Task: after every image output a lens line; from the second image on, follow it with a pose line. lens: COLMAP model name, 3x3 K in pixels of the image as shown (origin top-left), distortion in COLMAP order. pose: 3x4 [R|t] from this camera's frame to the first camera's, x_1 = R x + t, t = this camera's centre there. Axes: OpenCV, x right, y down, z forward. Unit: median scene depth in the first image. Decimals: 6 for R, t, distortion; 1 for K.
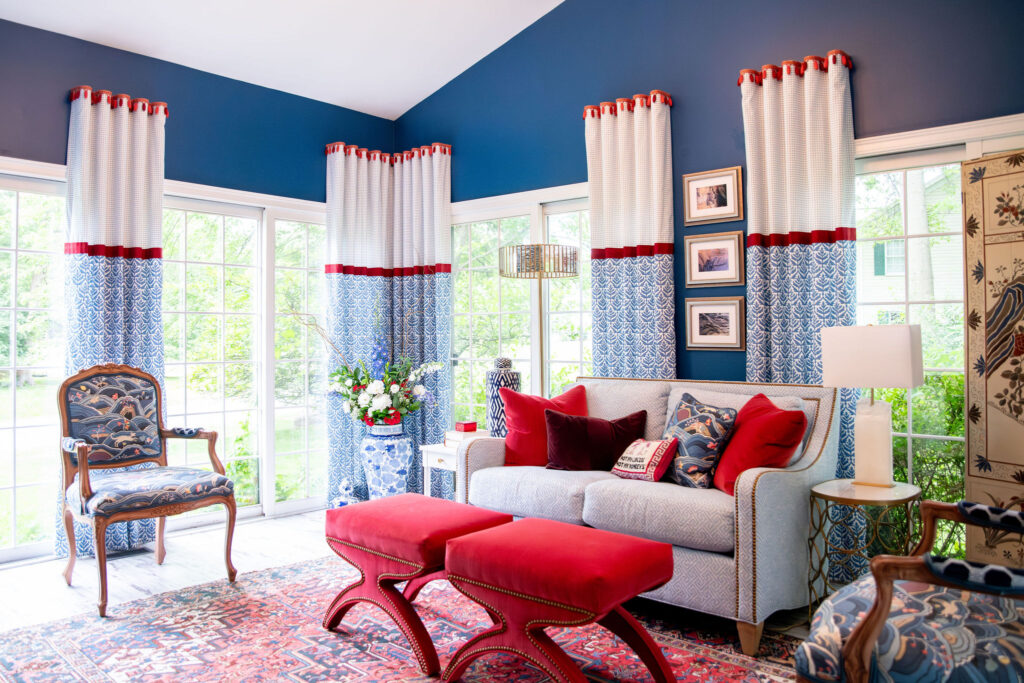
lens RADIAL K [[777.3, 0, 462.0], [0, 777.3, 307.4], [0, 0, 1]] dist [-0.073756, 0.004266]
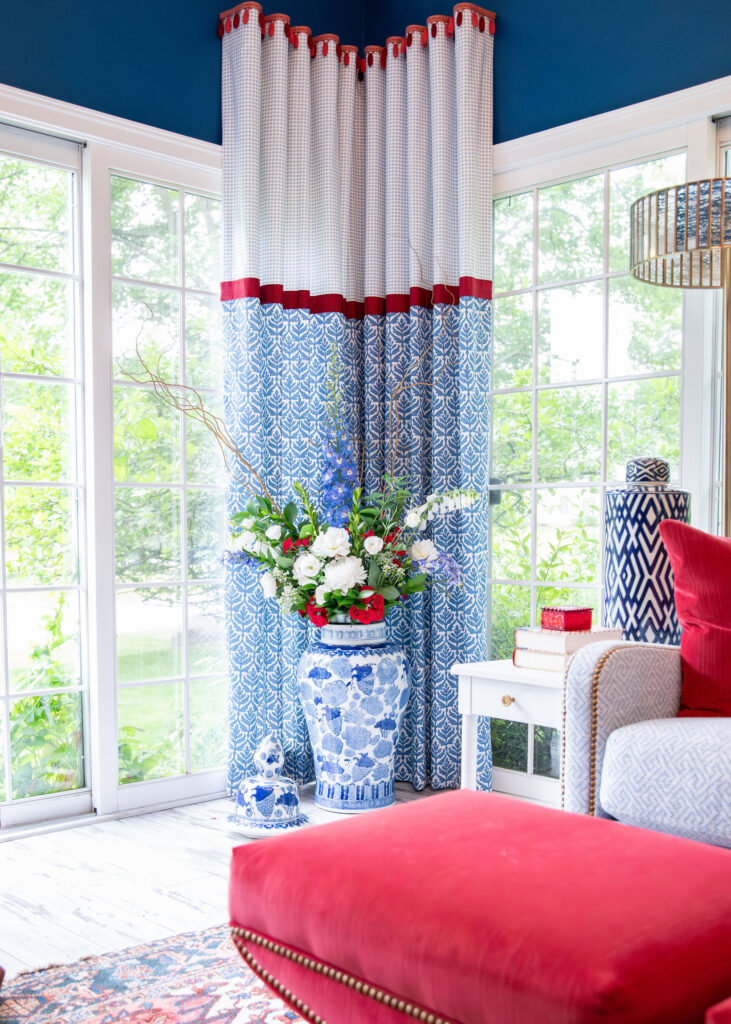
lens RADIAL K [[1134.7, 0, 356.5], [0, 1134.7, 588.1], [0, 0, 1]] dist [-0.016254, 0.000000]
pose [[0.998509, 0.008326, -0.053954, -0.059159], [-0.003188, 0.995508, 0.094622, 0.065412], [0.054500, -0.094309, 0.994050, 0.322389]]
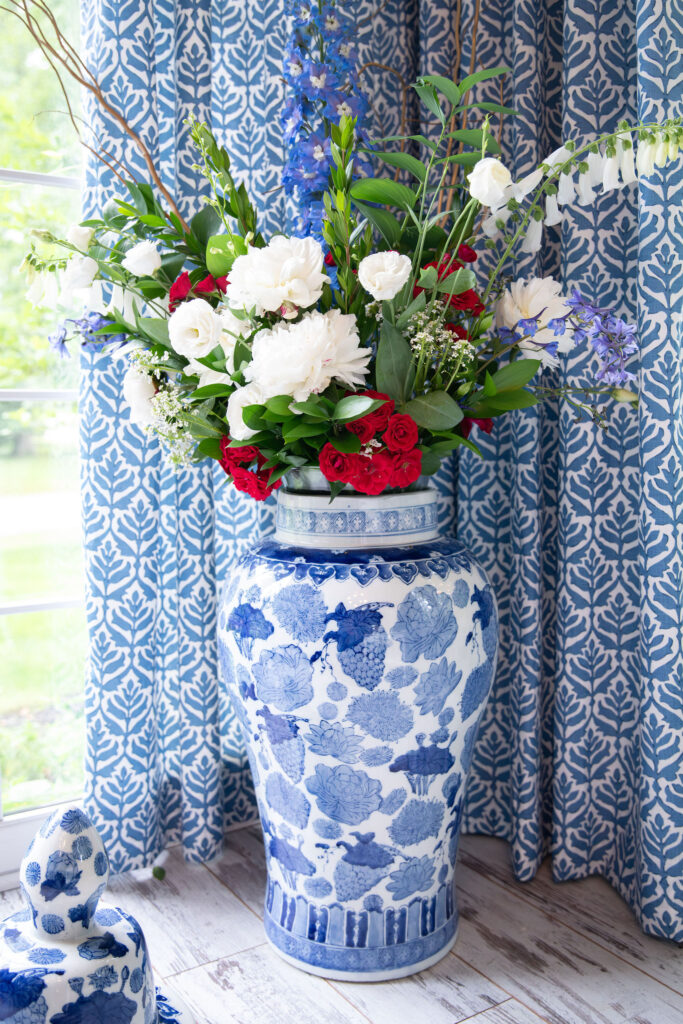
lens RADIAL K [[929.4, 0, 356.4], [0, 929.4, 477.4], [0, 0, 1]] dist [-0.035474, 0.000000]
pose [[0.971959, 0.021897, -0.234131, -0.044592], [0.003330, 0.994274, 0.106813, 0.125031], [0.235129, -0.104598, 0.966320, 0.794350]]
